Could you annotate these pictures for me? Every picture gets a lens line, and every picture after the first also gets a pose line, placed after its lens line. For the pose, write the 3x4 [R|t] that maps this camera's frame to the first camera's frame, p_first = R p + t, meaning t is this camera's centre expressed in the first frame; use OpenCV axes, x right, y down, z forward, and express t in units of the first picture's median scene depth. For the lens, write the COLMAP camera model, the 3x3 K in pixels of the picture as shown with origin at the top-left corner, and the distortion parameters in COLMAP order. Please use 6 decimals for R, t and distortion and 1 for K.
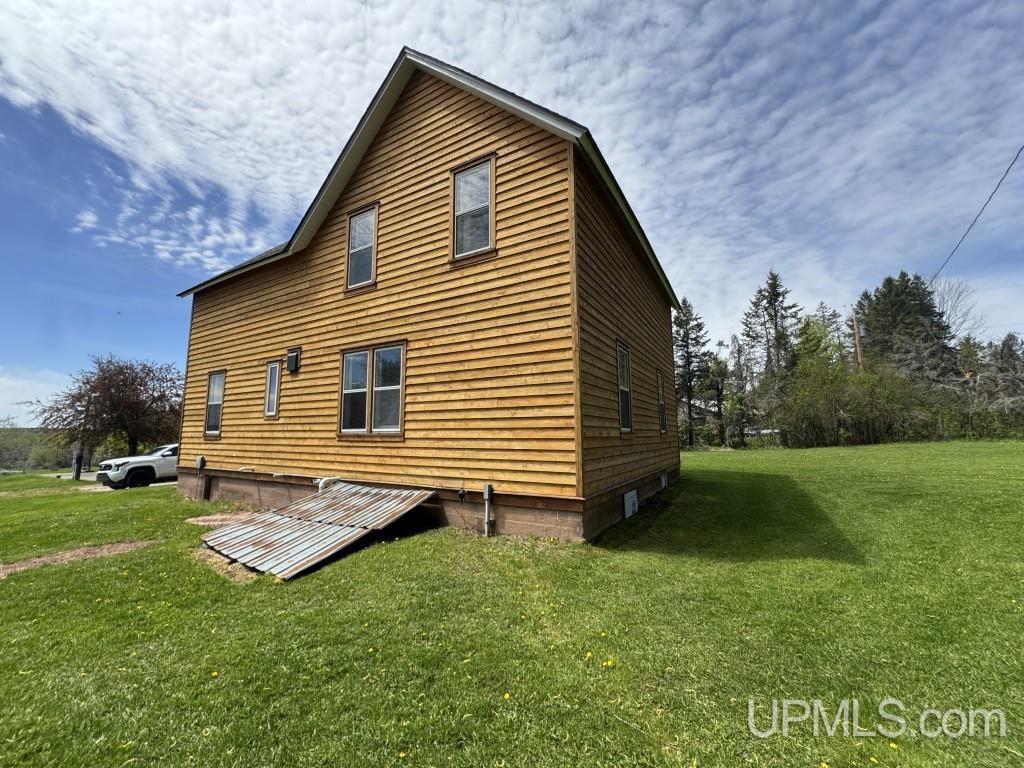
lens RADIAL K [[408.7, 0, 512.4], [0, 408.7, 379.3], [0, 0, 1]] dist [-0.002297, 0.002618]
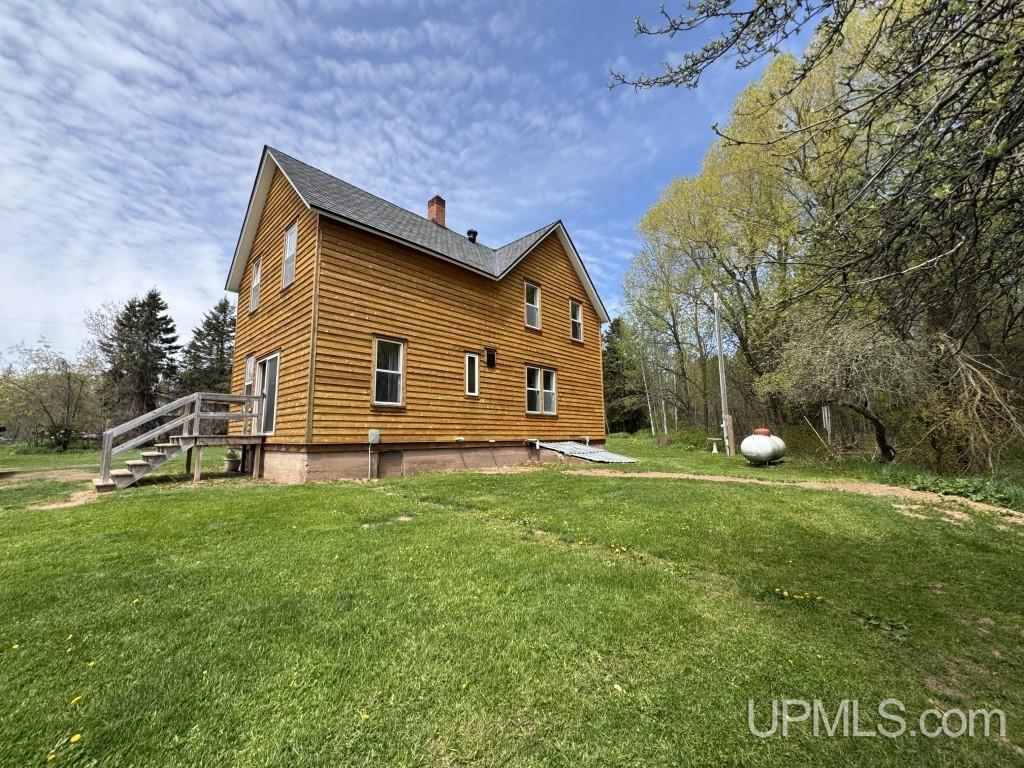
lens RADIAL K [[408.7, 0, 510.7], [0, 408.7, 382.1], [0, 0, 1]] dist [-0.002297, 0.002618]
pose [[0.210551, 0.138493, 0.967723, -1.791136], [-0.112732, 0.986750, -0.116688, 0.181668], [-0.971061, -0.084524, 0.223374, 0.616169]]
